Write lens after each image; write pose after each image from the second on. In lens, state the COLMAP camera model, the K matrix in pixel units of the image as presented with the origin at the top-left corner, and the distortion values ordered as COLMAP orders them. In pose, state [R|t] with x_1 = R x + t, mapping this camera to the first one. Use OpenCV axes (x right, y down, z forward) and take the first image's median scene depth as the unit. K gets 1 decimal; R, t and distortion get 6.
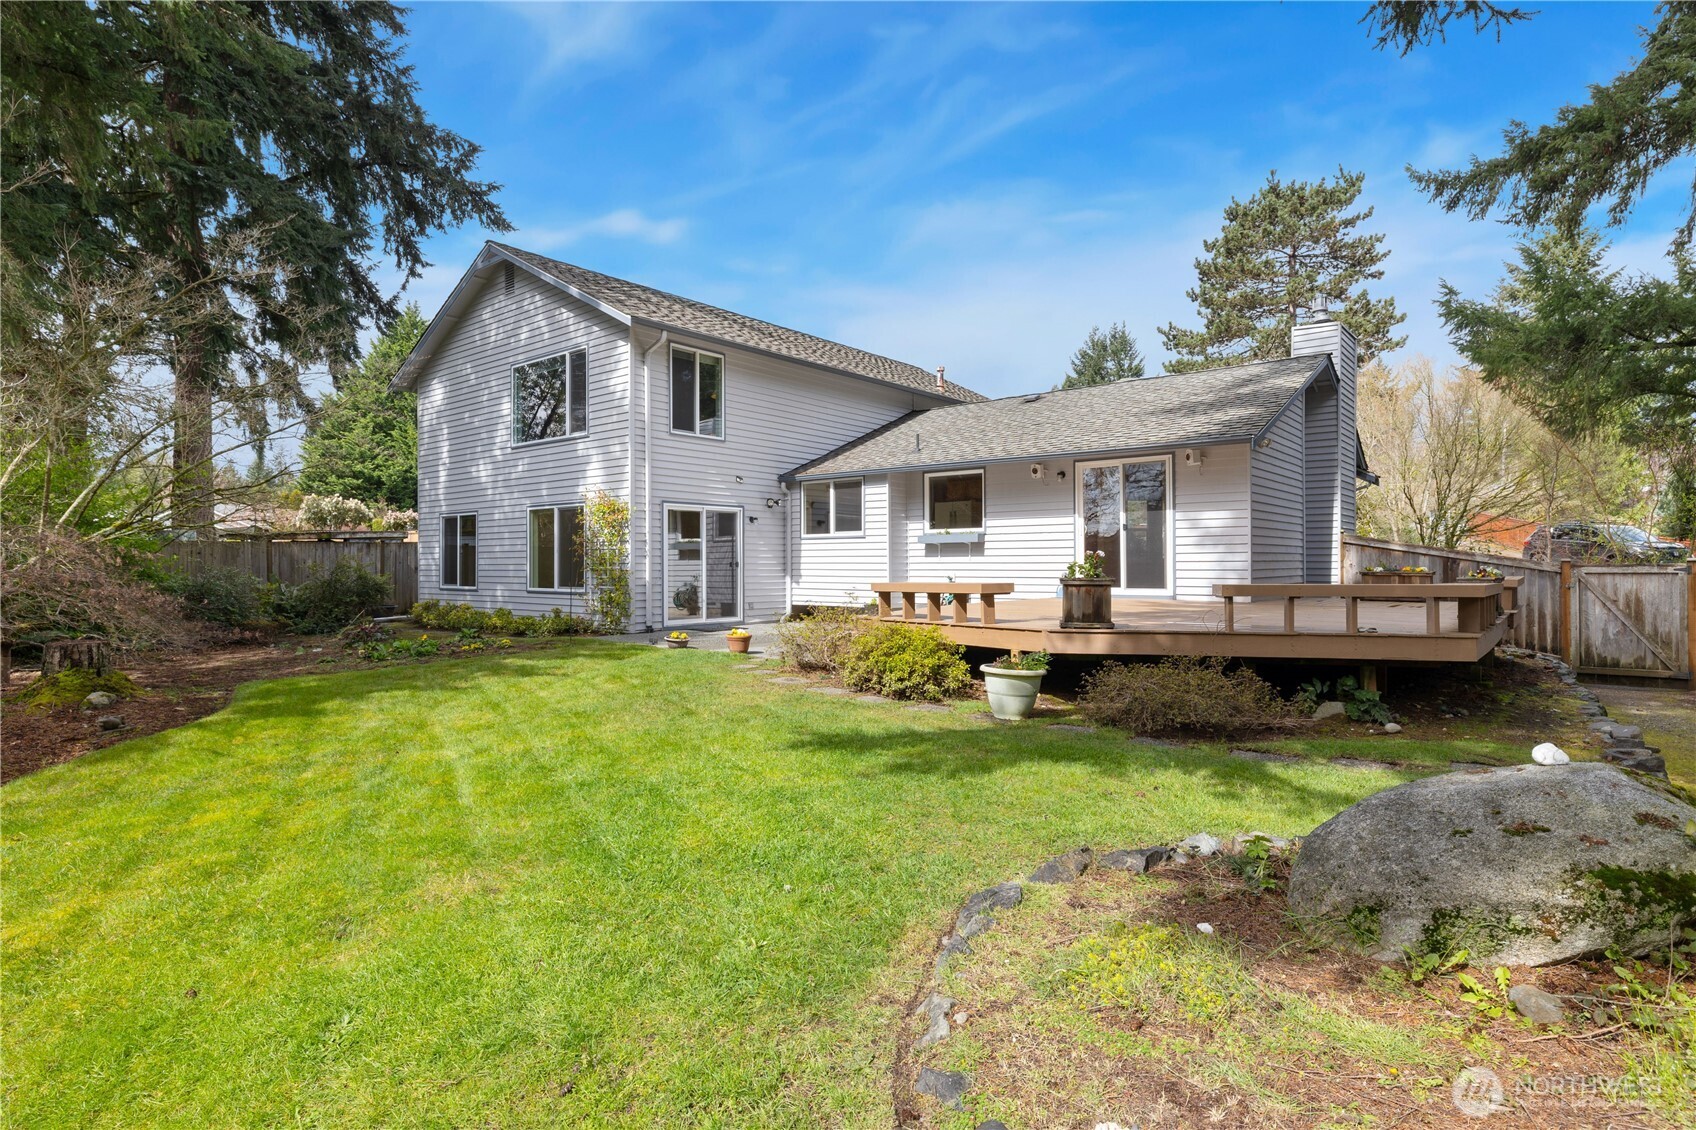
lens RADIAL K [[924.0, 0, 850.8], [0, 924.0, 572.6], [0, 0, 1]] dist [0.001690, -0.000377]
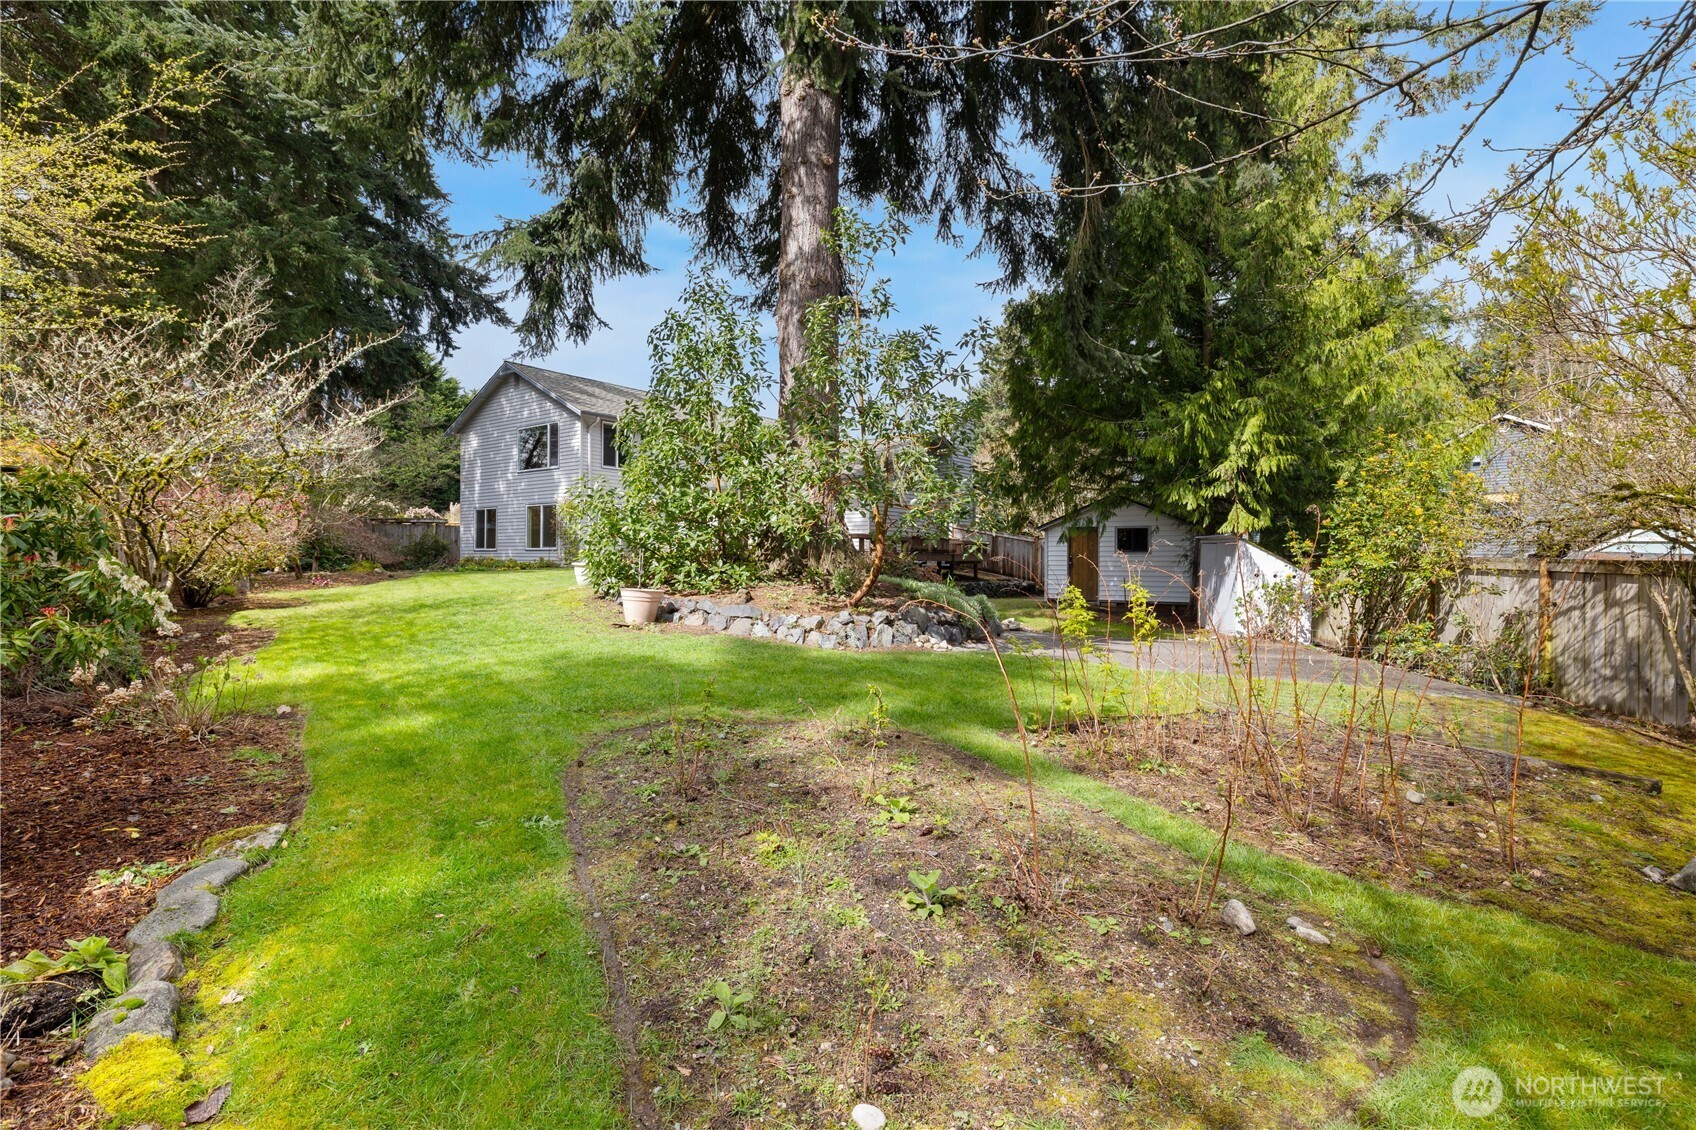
lens RADIAL K [[833.7, 0, 837.5], [0, 833.7, 554.6], [0, 0, 1]] dist [0.005512, 0.000350]
pose [[0.999141, 0.007149, 0.040811, 0.214408], [-0.006469, 0.999838, -0.016778, 0.053843], [-0.040924, 0.016499, 0.999026, -0.718986]]
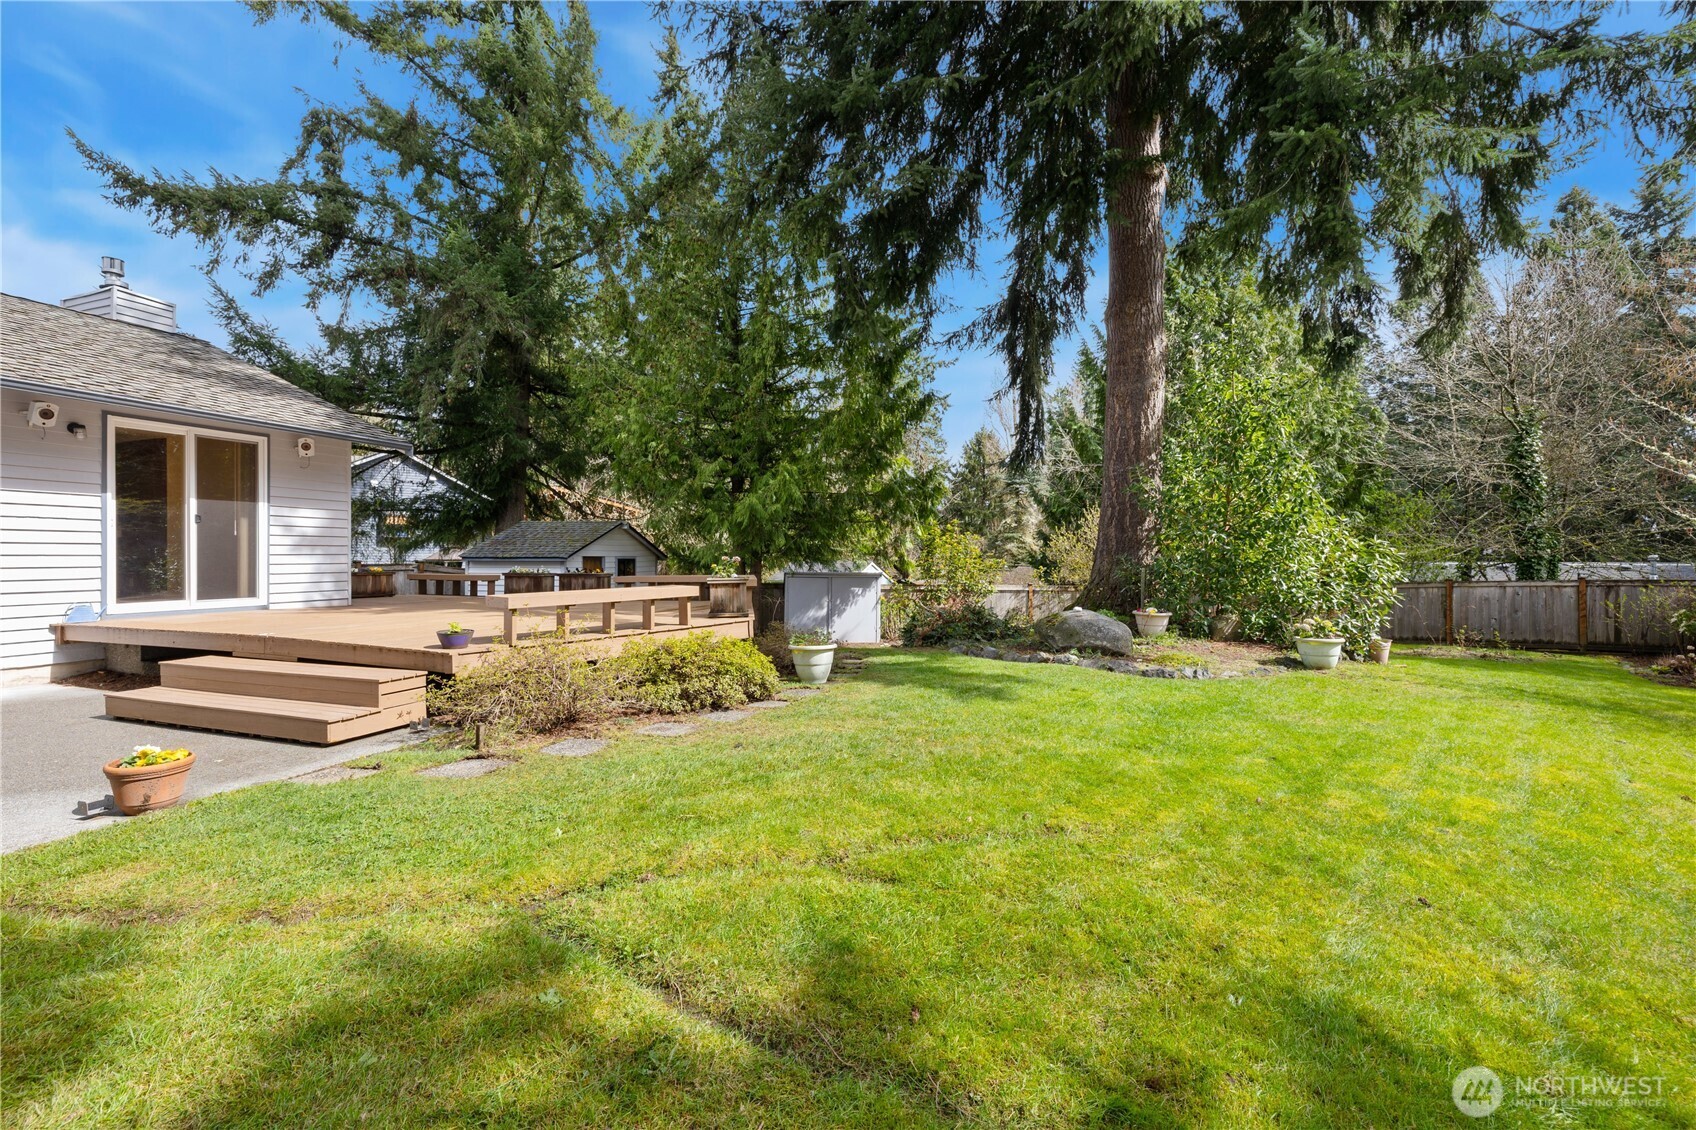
lens RADIAL K [[726.0, 0, 847.0], [0, 726.0, 560.3], [0, 0, 1]] dist [-0.004366, -0.000233]
pose [[-0.373331, -0.009509, 0.927649, -0.377543], [-0.011772, 0.999916, 0.005512, -0.021201], [-0.927623, -0.008863, -0.373412, 0.609425]]
